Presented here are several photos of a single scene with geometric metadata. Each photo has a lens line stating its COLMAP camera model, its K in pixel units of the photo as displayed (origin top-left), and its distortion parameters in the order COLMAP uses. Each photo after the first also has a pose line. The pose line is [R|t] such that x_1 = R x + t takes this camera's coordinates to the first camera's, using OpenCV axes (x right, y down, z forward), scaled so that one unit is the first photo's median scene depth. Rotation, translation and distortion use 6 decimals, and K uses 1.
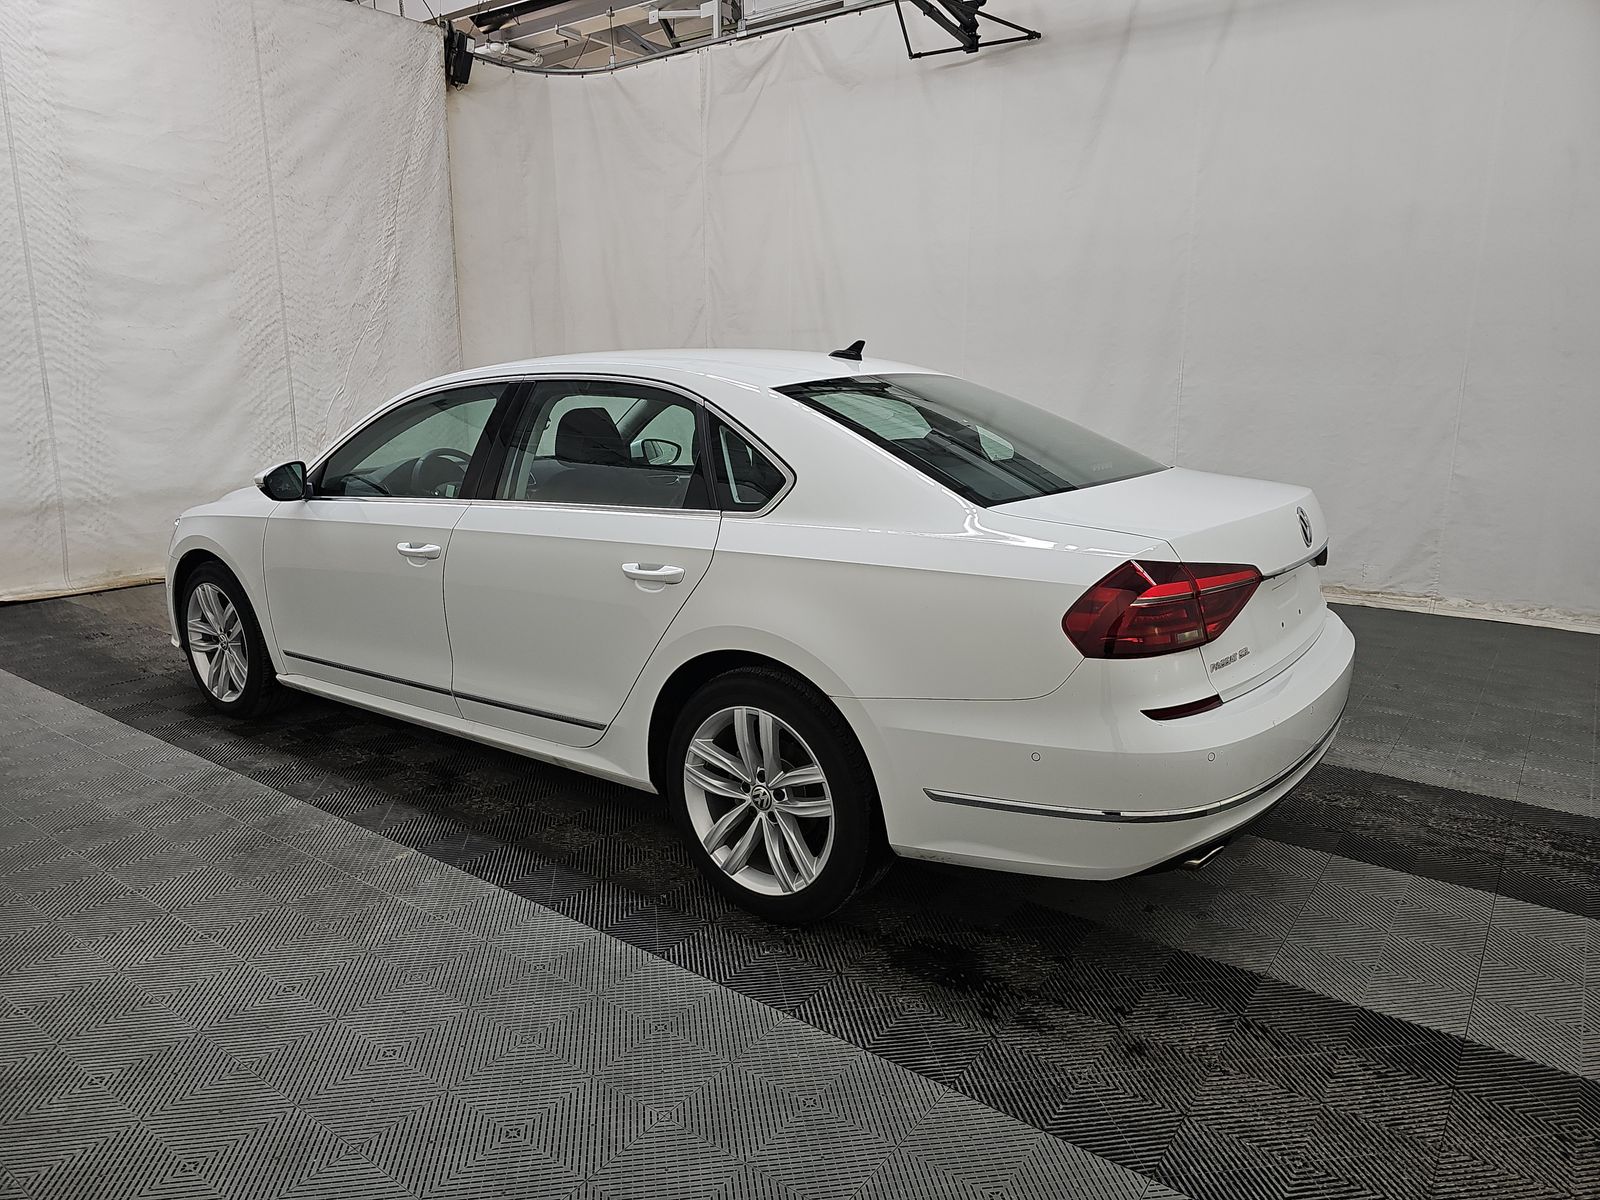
lens RADIAL K [[1049.6, 0, 788.5], [0, 1049.6, 594.9], [0, 0, 1]] dist [0.046537, -0.045543]
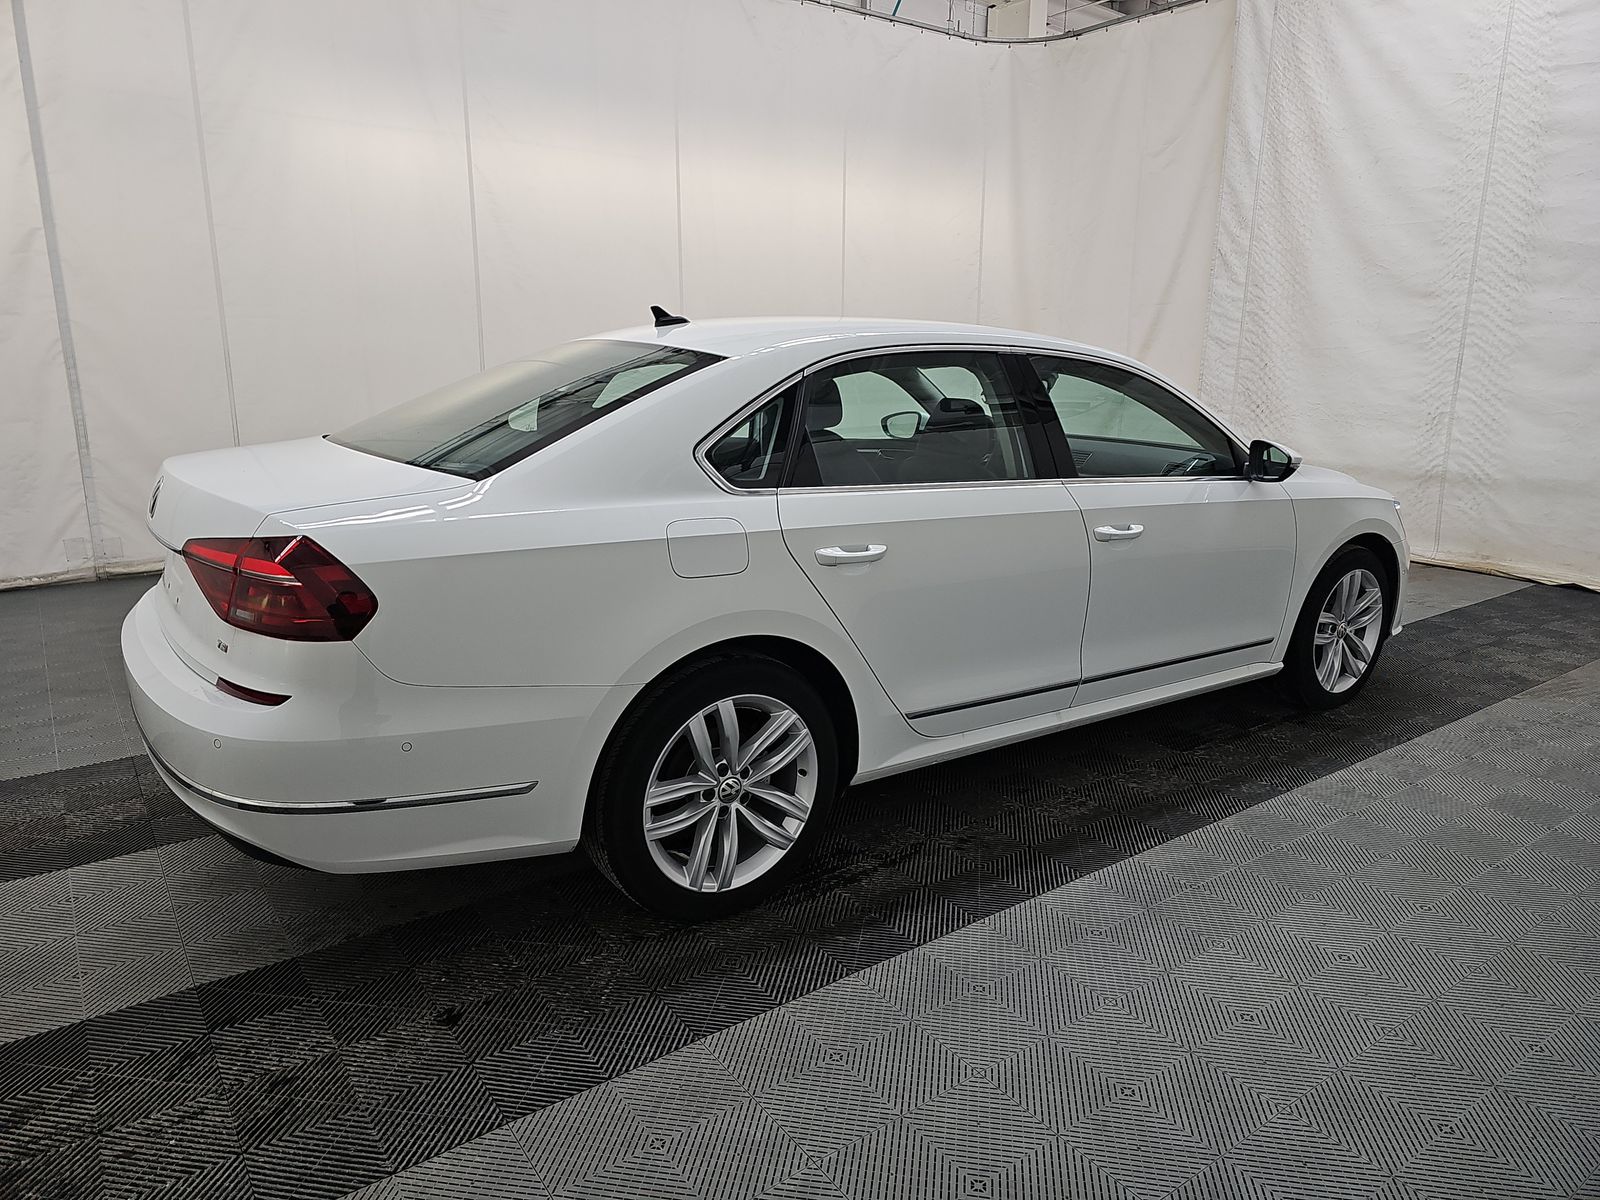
lens RADIAL K [[1053.6, 0, 817.4], [0, 1053.6, 576.3], [0, 0, 1]] dist [0.048127, -0.043617]
pose [[-0.291411, 0.206526, -0.934038, 0.477360], [-0.207337, 0.939569, 0.272436, -0.149256], [0.933858, 0.273052, -0.230980, 0.697148]]
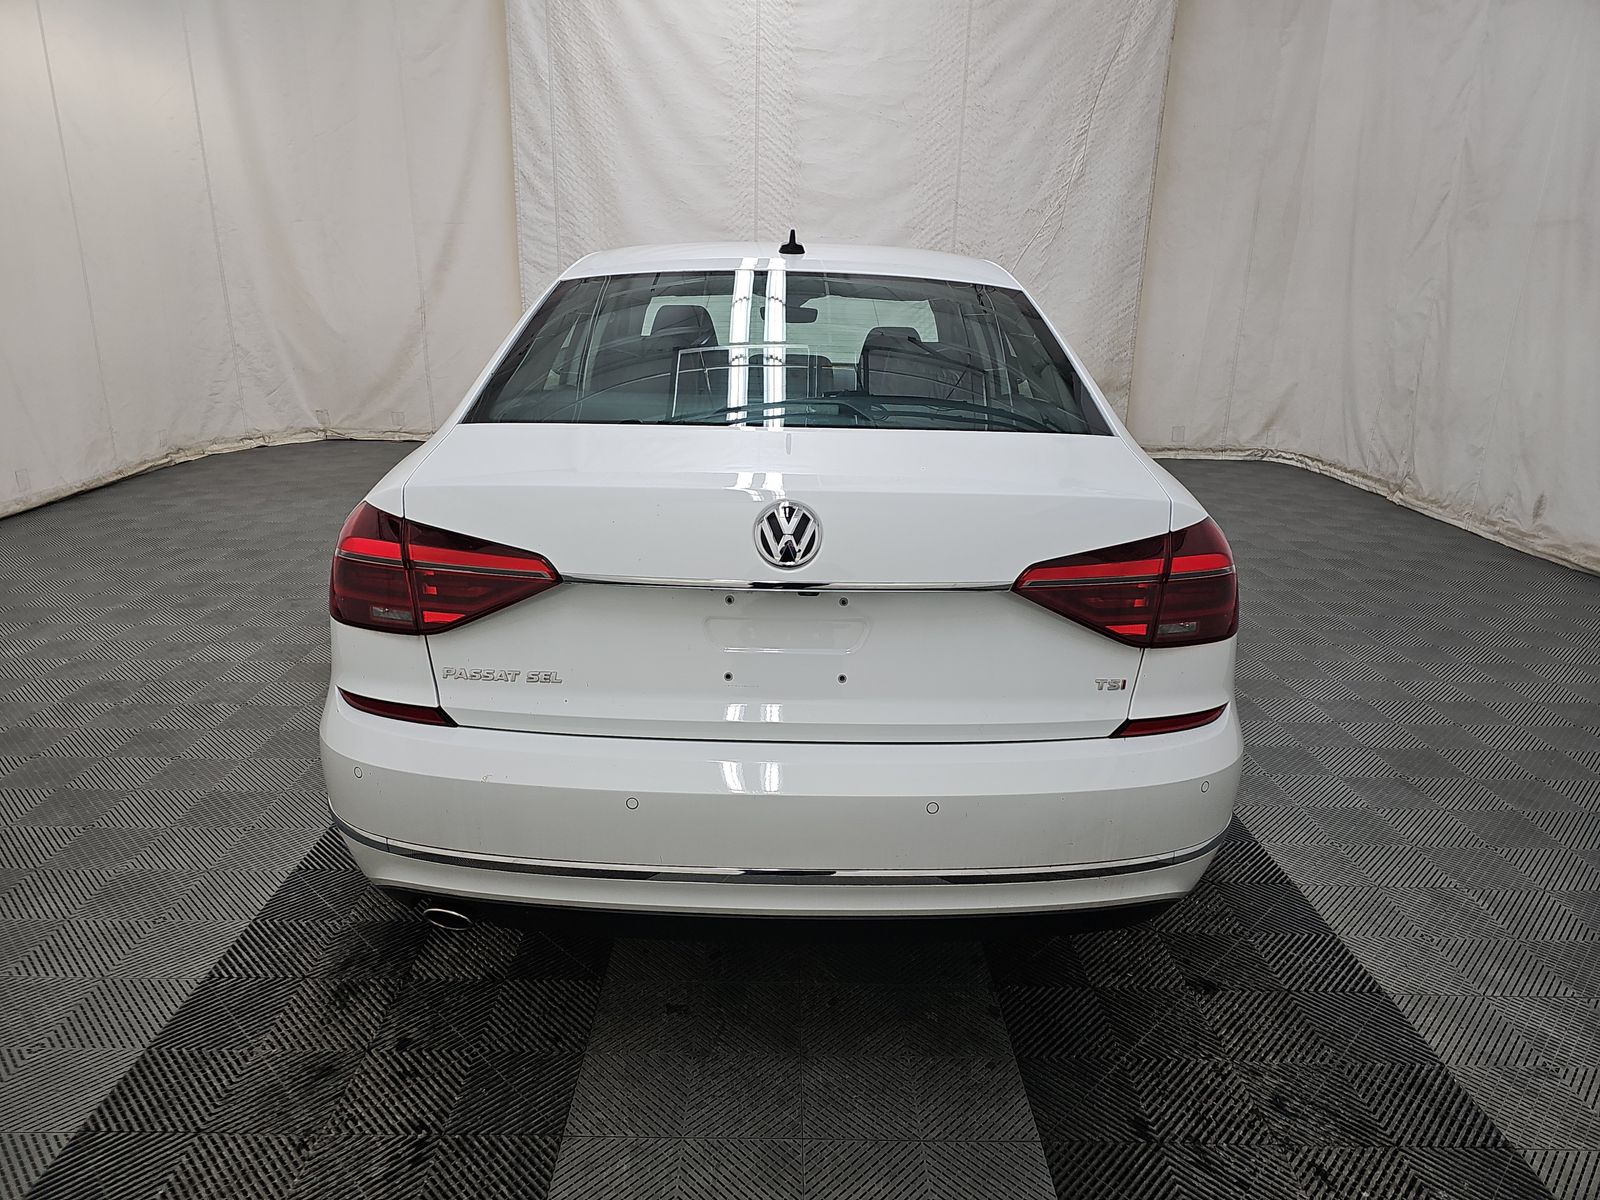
lens RADIAL K [[1049.6, 0, 788.5], [0, 1049.6, 594.9], [0, 0, 1]] dist [0.046537, -0.045543]
pose [[0.600845, 0.242763, -0.761611, 0.368705], [-0.185119, 0.969126, 0.162866, -0.048971], [0.777635, 0.043132, 0.627235, 0.247575]]
